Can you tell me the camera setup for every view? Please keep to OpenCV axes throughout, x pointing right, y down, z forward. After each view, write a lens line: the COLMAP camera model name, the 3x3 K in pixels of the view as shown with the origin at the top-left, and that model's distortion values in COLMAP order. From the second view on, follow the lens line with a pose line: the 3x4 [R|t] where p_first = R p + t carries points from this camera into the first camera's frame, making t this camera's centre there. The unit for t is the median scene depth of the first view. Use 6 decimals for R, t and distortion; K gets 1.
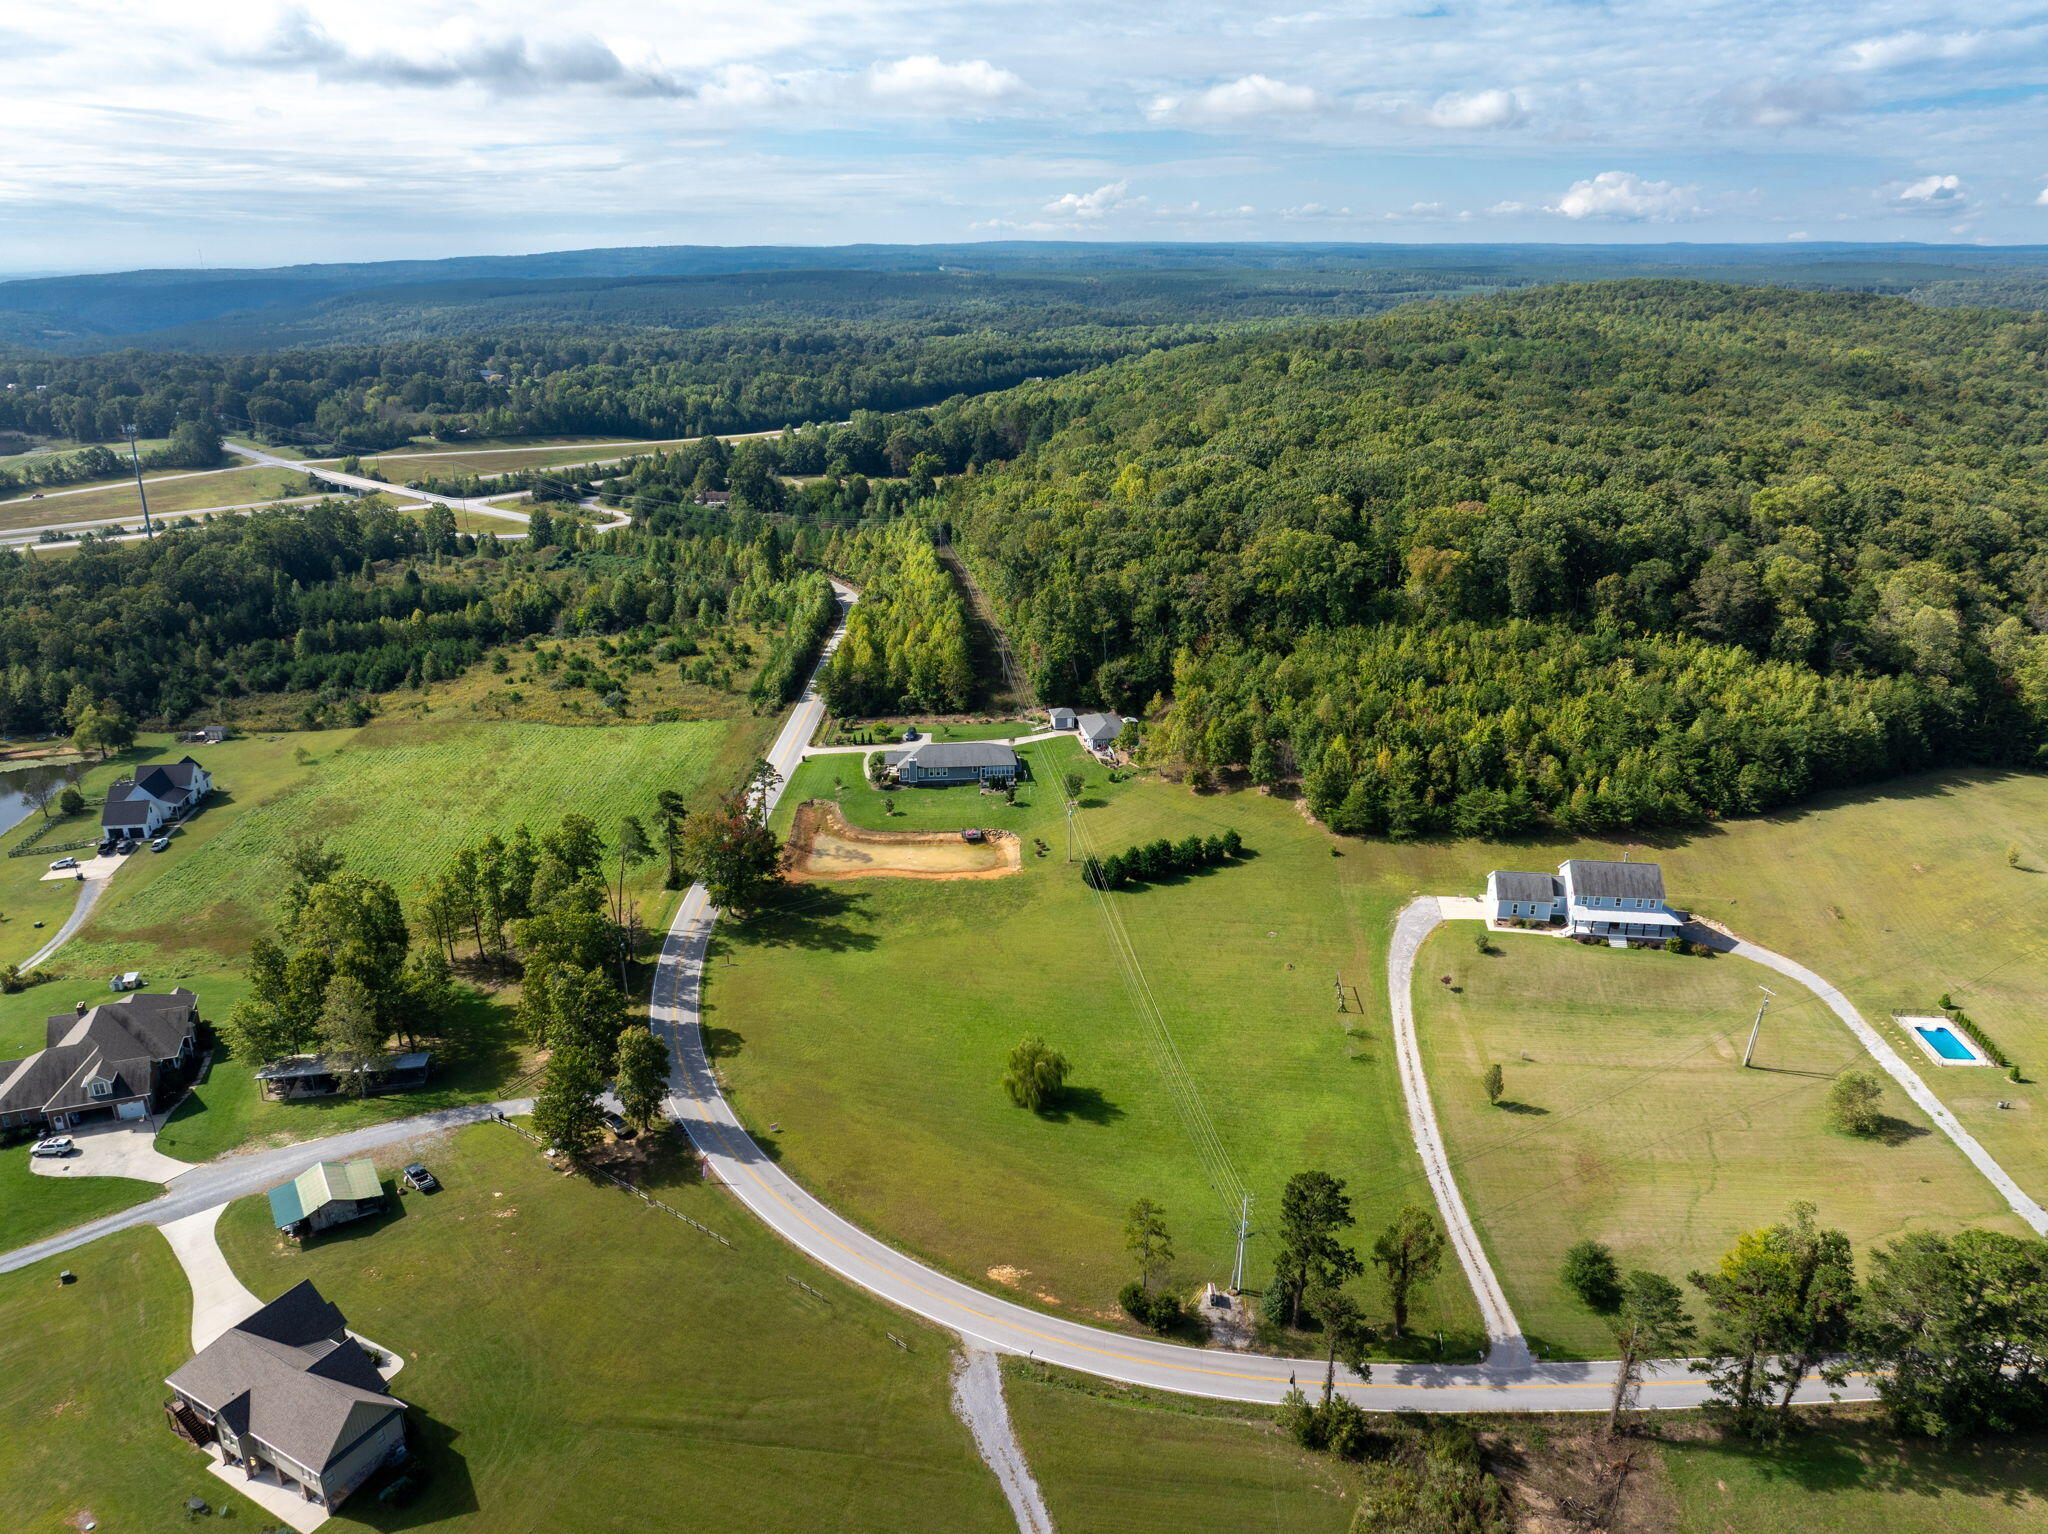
lens RADIAL K [[1442.6, 0, 1020.1], [0, 1442.6, 758.0], [0, 0, 1]] dist [-0.044821, 0.014712]
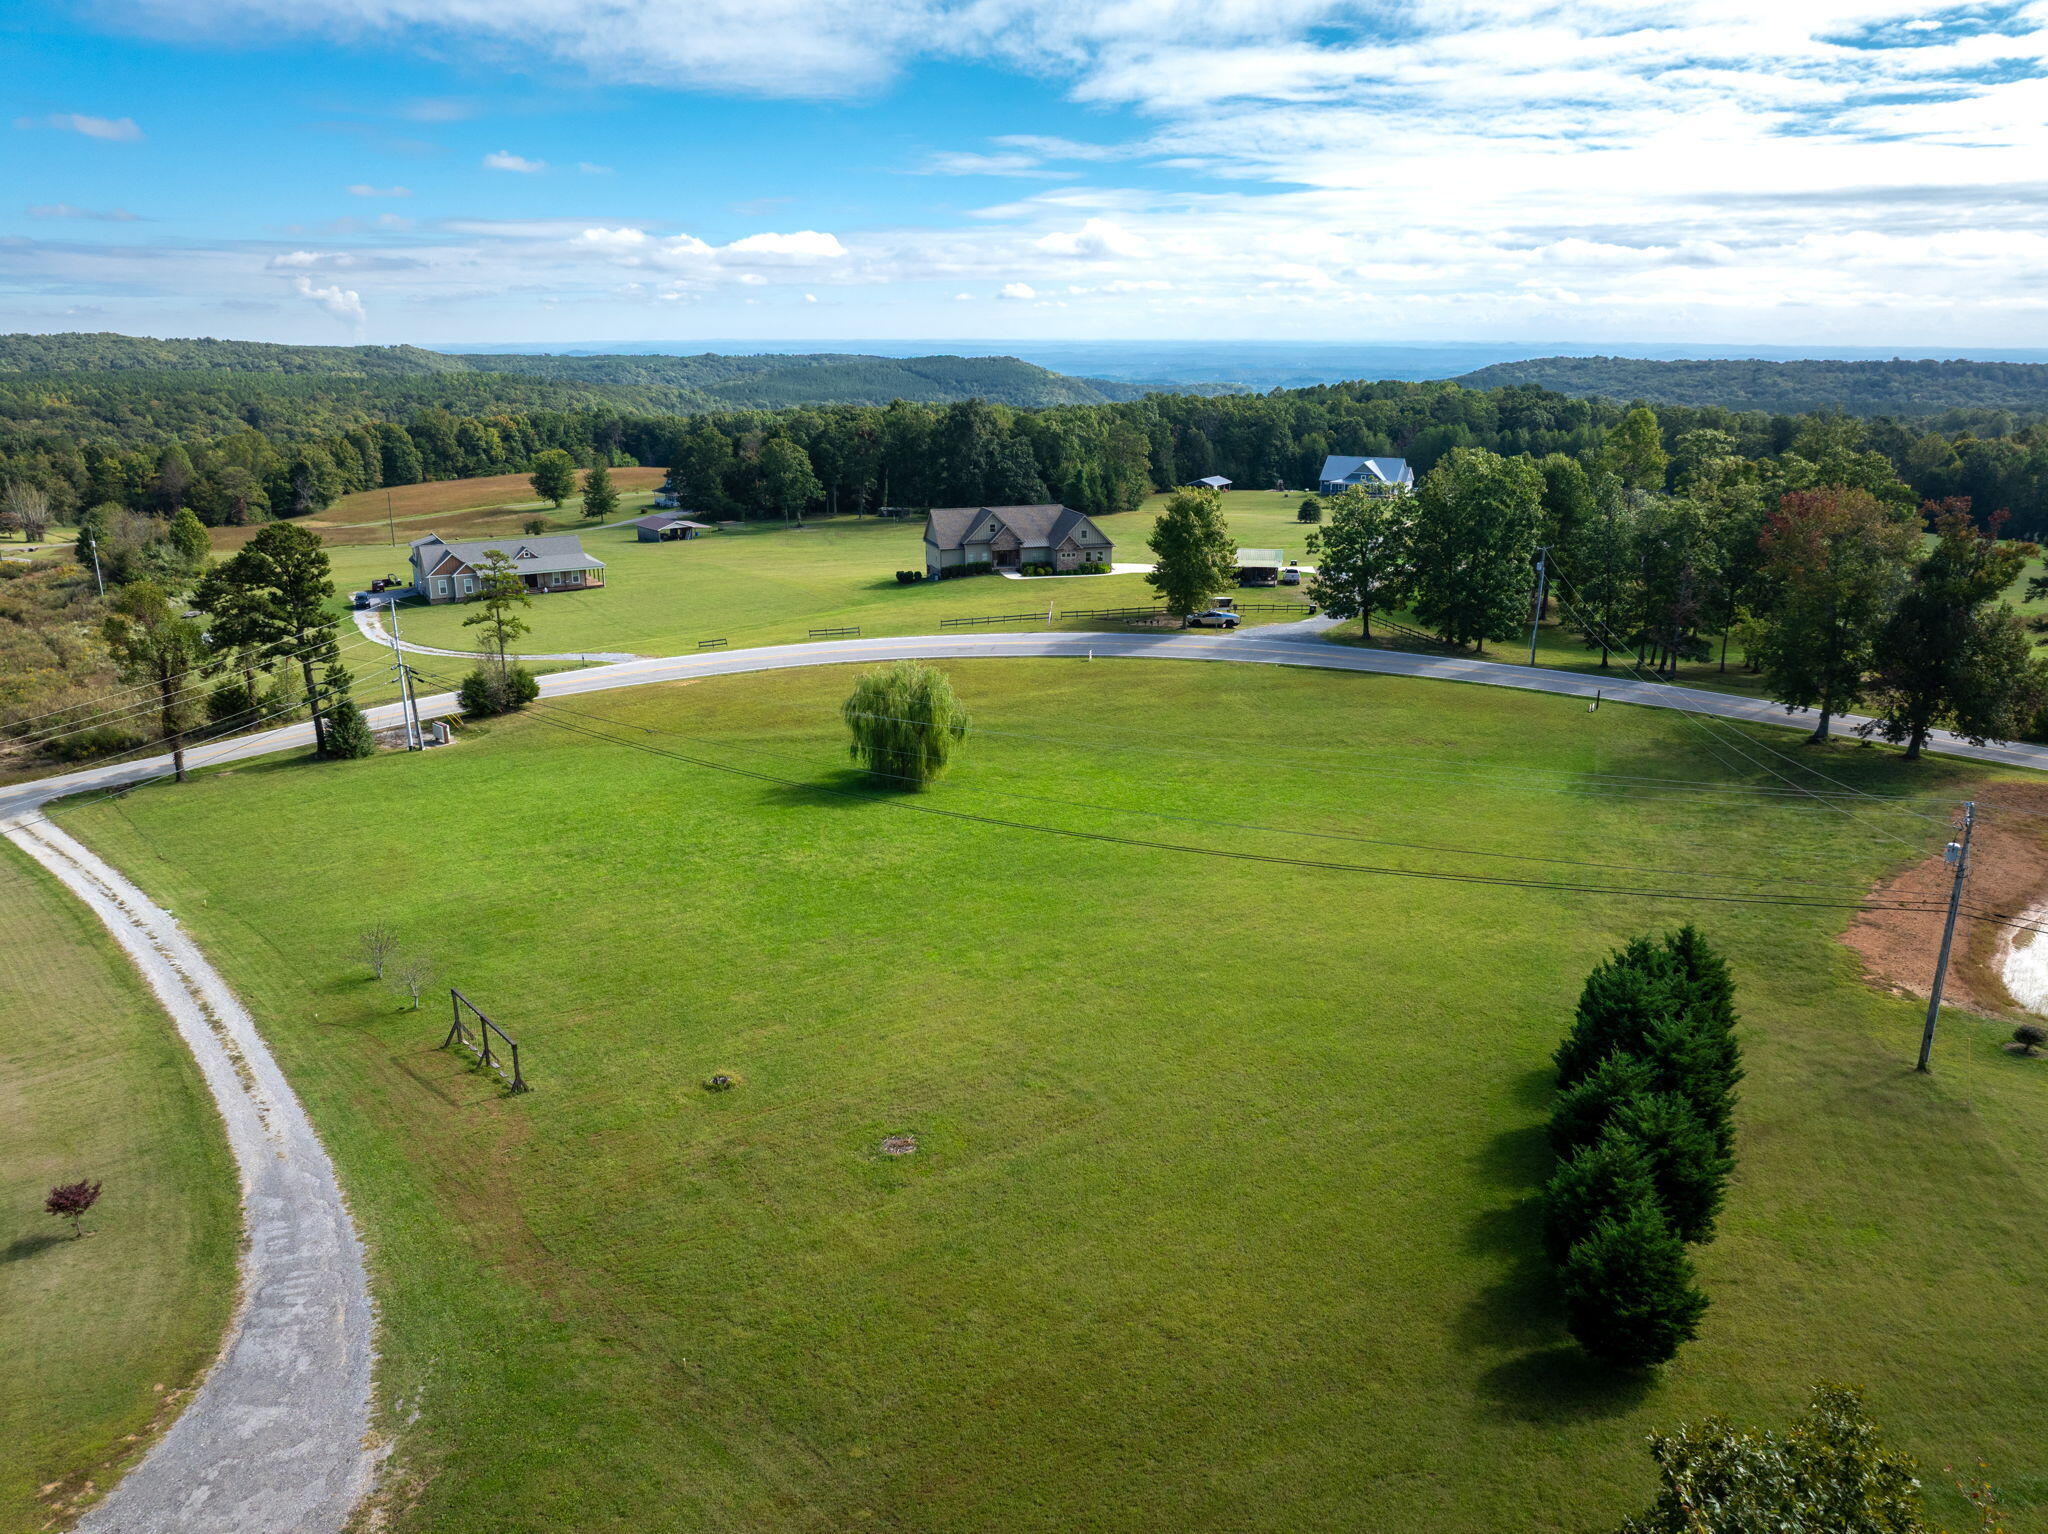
lens RADIAL K [[1442.6, 0, 1020.2], [0, 1442.6, 750.8], [0, 0, 1]] dist [-0.044821, 0.014712]
pose [[-0.690572, 0.202048, -0.694468, 0.247461], [-0.245119, 0.837983, 0.487545, -0.040073], [0.680460, 0.506913, -0.529163, 0.877123]]
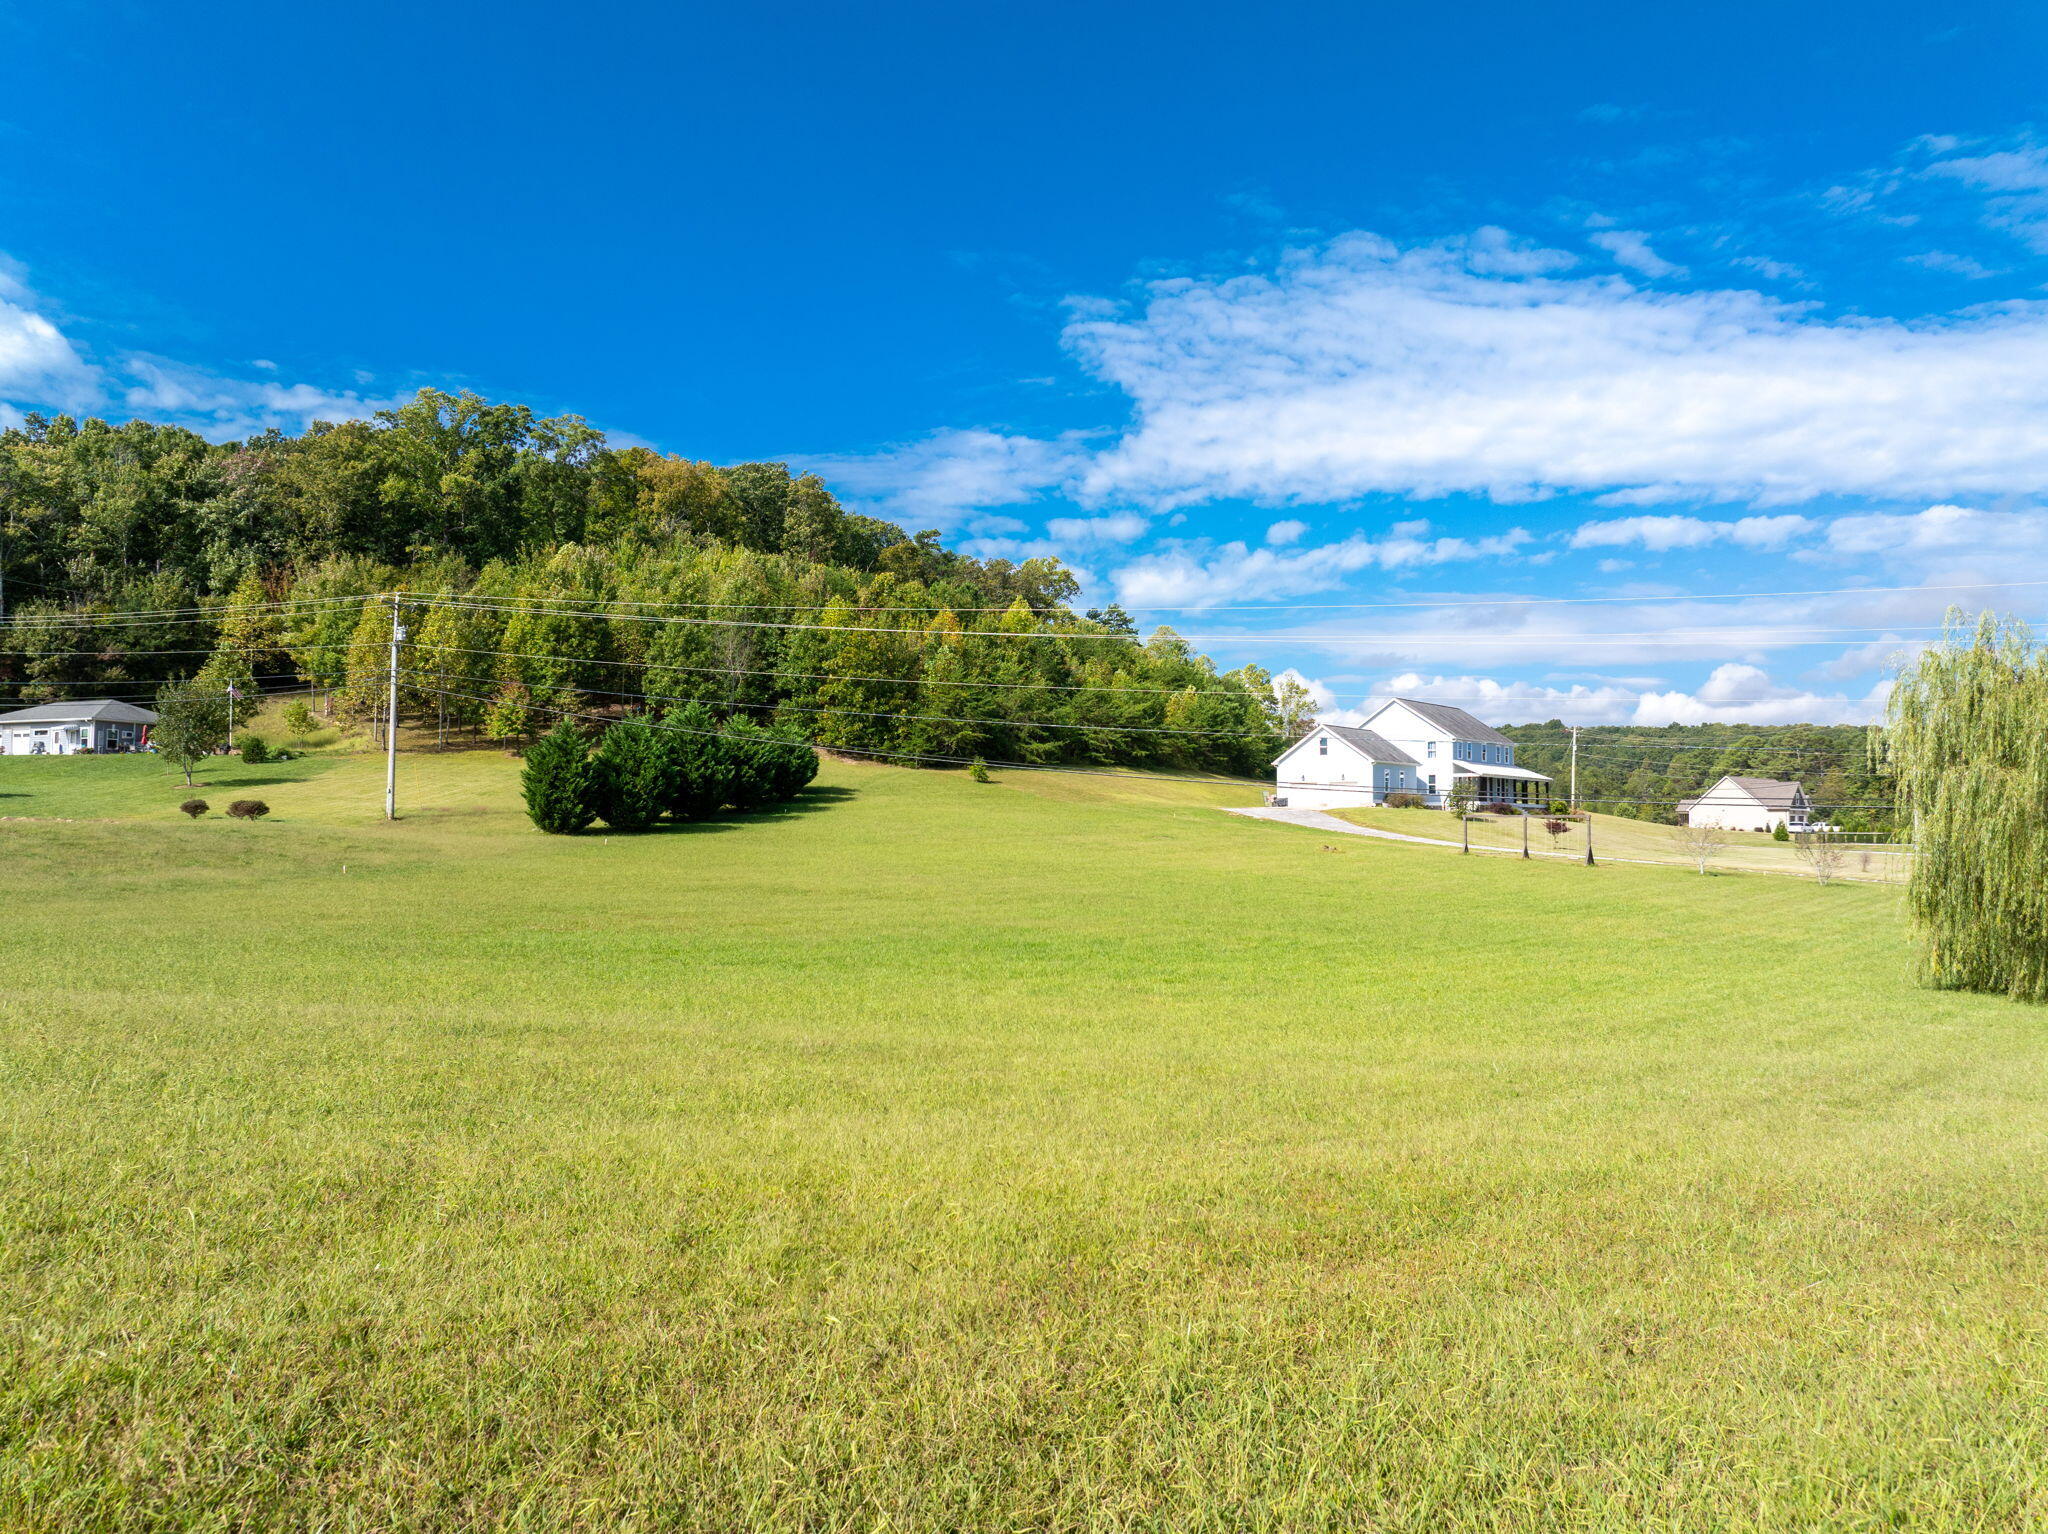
lens RADIAL K [[1442.6, 0, 1004.0], [0, 1442.6, 737.4], [0, 0, 1]] dist [-0.044821, 0.014712]
pose [[0.553354, 0.058836, 0.830866, -0.113450], [0.290752, 0.921114, -0.258866, 0.146319], [-0.780553, 0.384820, 0.492595, 0.677747]]
